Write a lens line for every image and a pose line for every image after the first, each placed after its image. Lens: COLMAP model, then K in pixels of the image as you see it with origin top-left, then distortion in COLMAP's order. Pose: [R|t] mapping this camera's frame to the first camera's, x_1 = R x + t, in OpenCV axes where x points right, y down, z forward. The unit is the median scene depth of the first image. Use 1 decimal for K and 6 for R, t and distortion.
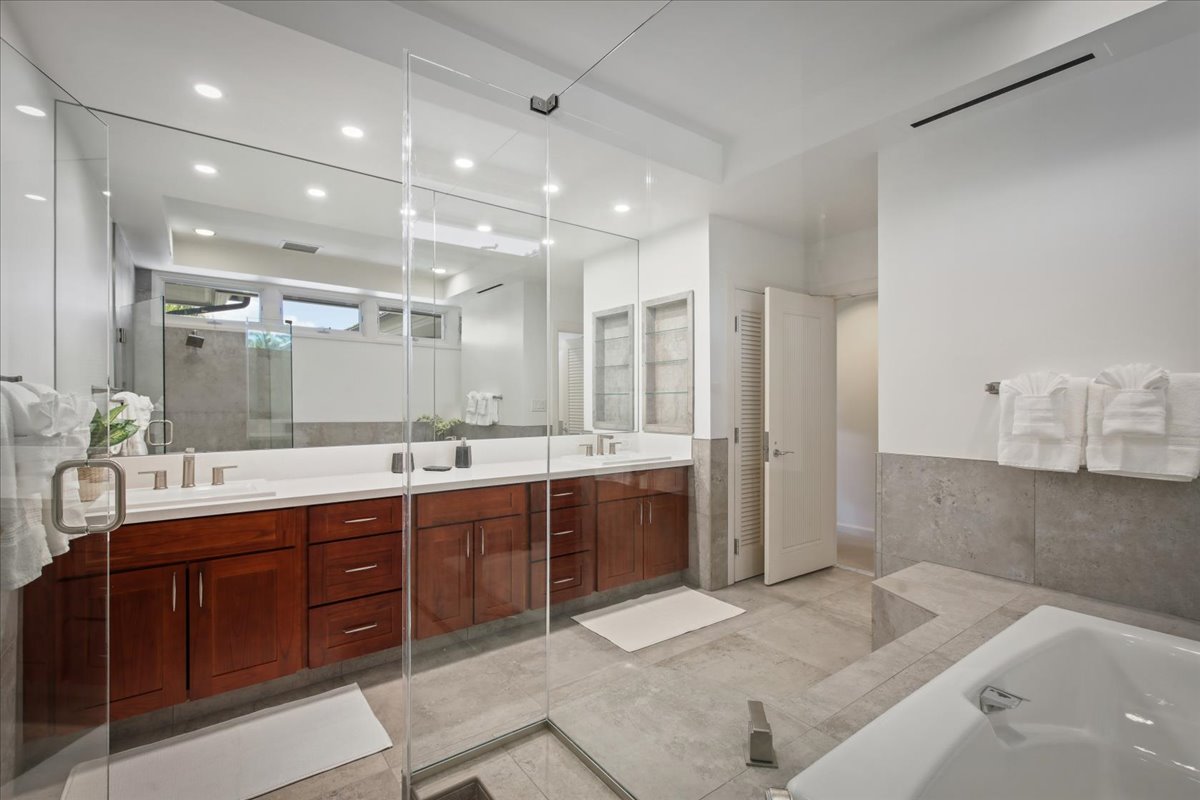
lens RADIAL K [[538.9, 0, 600.0], [0, 538.9, 400.0], [0, 0, 1]] dist [-0.001782, -0.000232]
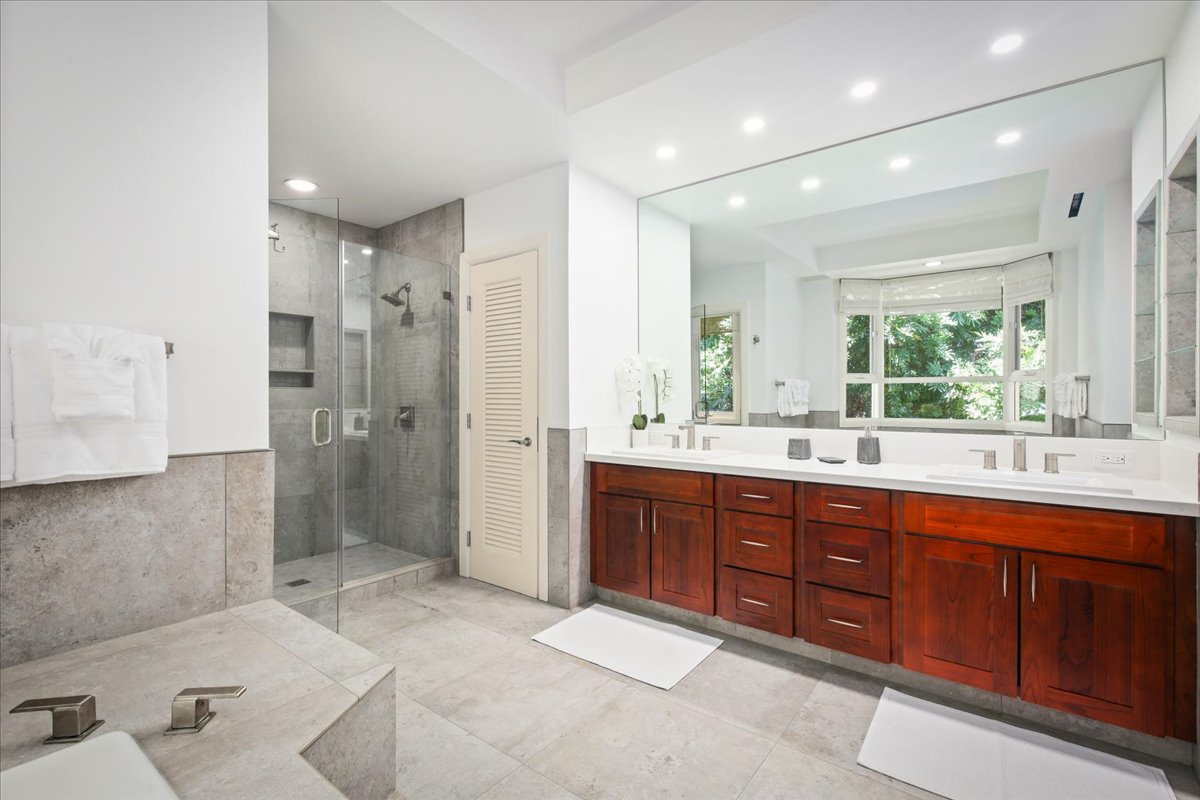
lens RADIAL K [[567.0, 0, 599.2], [0, 567.0, 376.3], [0, 0, 1]] dist [0.005494, 0.000405]
pose [[0.274343, -0.010913, -0.961570, 0.571690], [0.002101, 0.999940, -0.010749, -0.002727], [0.961630, 0.000928, 0.274349, 0.425753]]
